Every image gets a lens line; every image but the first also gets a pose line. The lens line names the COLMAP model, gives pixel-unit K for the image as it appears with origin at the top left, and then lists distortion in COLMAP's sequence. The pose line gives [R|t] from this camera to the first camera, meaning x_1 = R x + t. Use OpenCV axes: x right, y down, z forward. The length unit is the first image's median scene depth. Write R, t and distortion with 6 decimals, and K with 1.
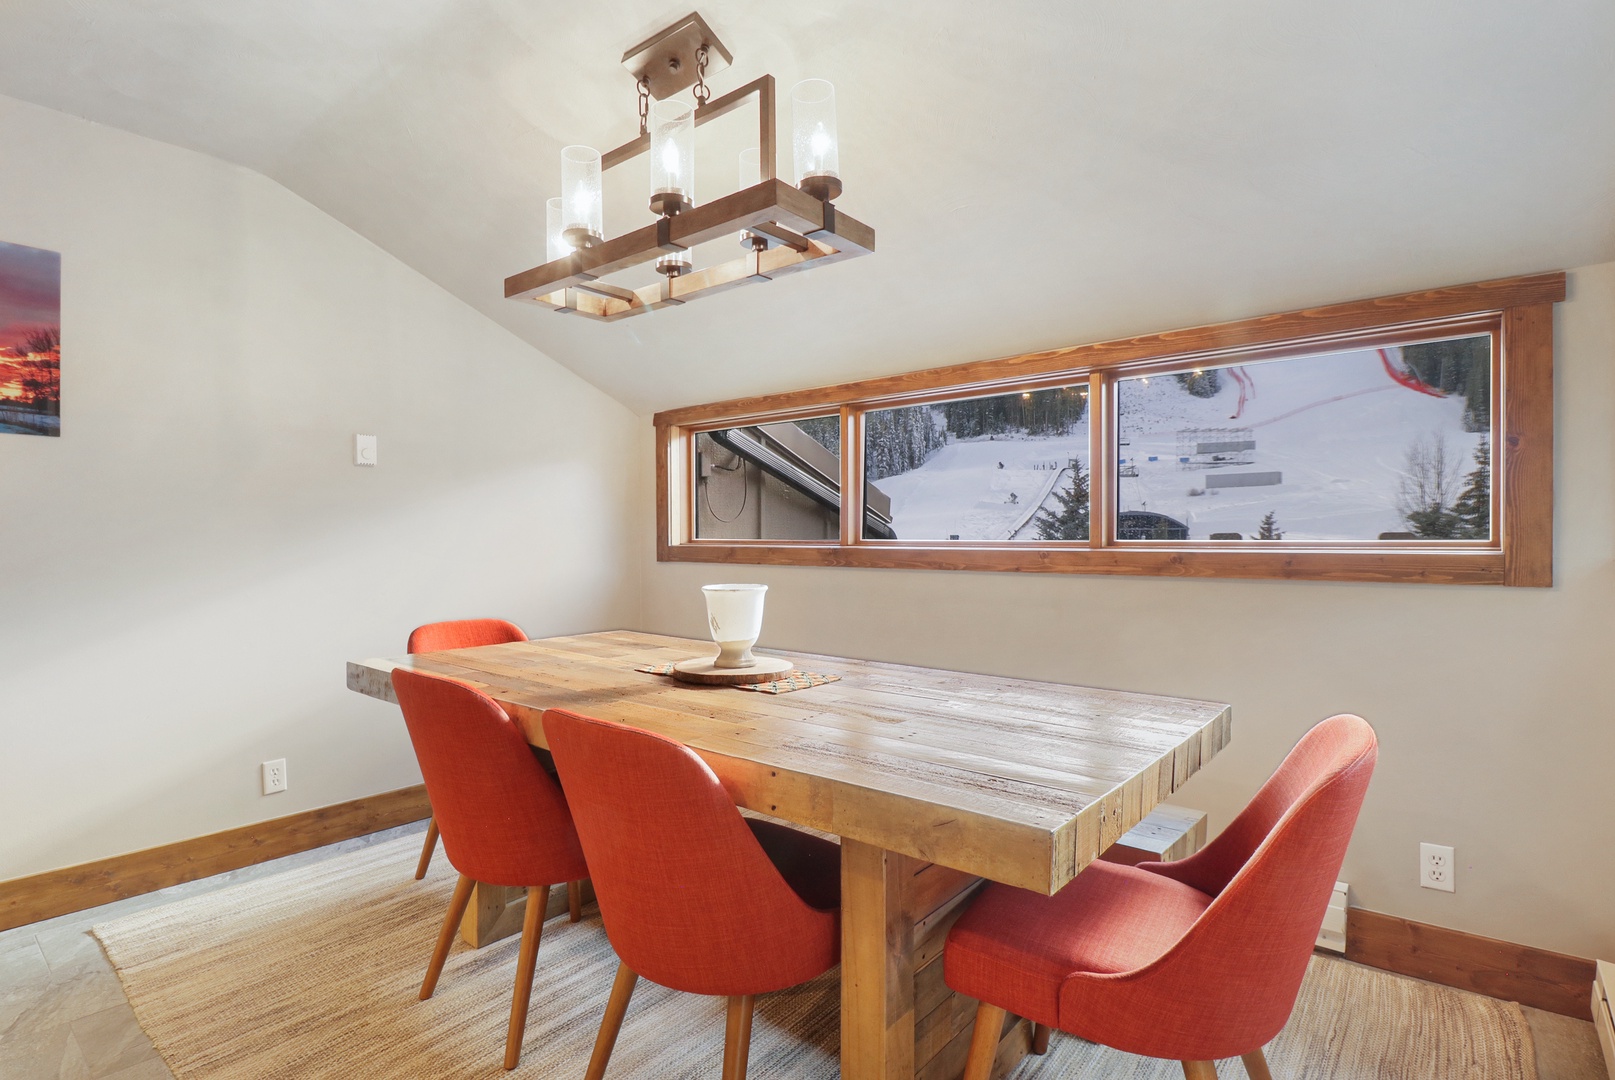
lens RADIAL K [[812.5, 0, 802.0], [0, 812.5, 569.2], [0, 0, 1]] dist [0.004502, -0.011706]
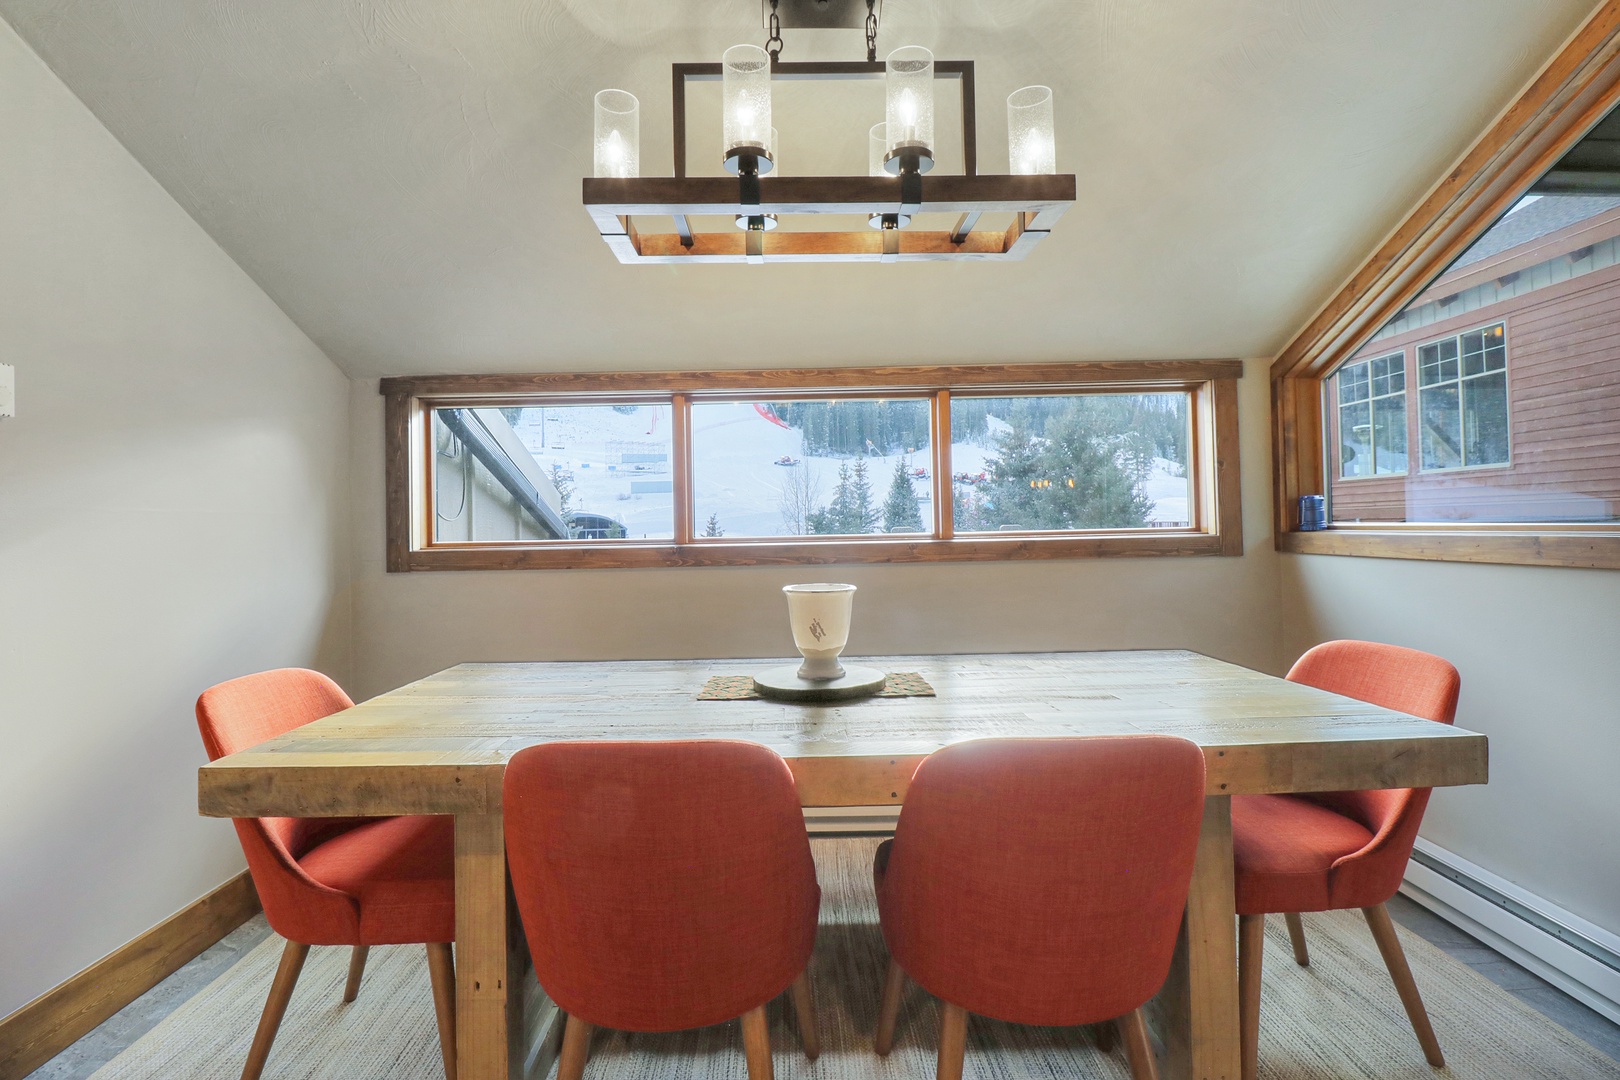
lens RADIAL K [[783.5, 0, 805.6], [0, 783.5, 526.4], [0, 0, 1]] dist [0.002728, -0.016607]
pose [[0.754656, -0.008394, 0.656067, -0.367732], [0.044726, 0.998250, -0.038675, -0.006754], [-0.654594, 0.058530, 0.753711, 0.198397]]
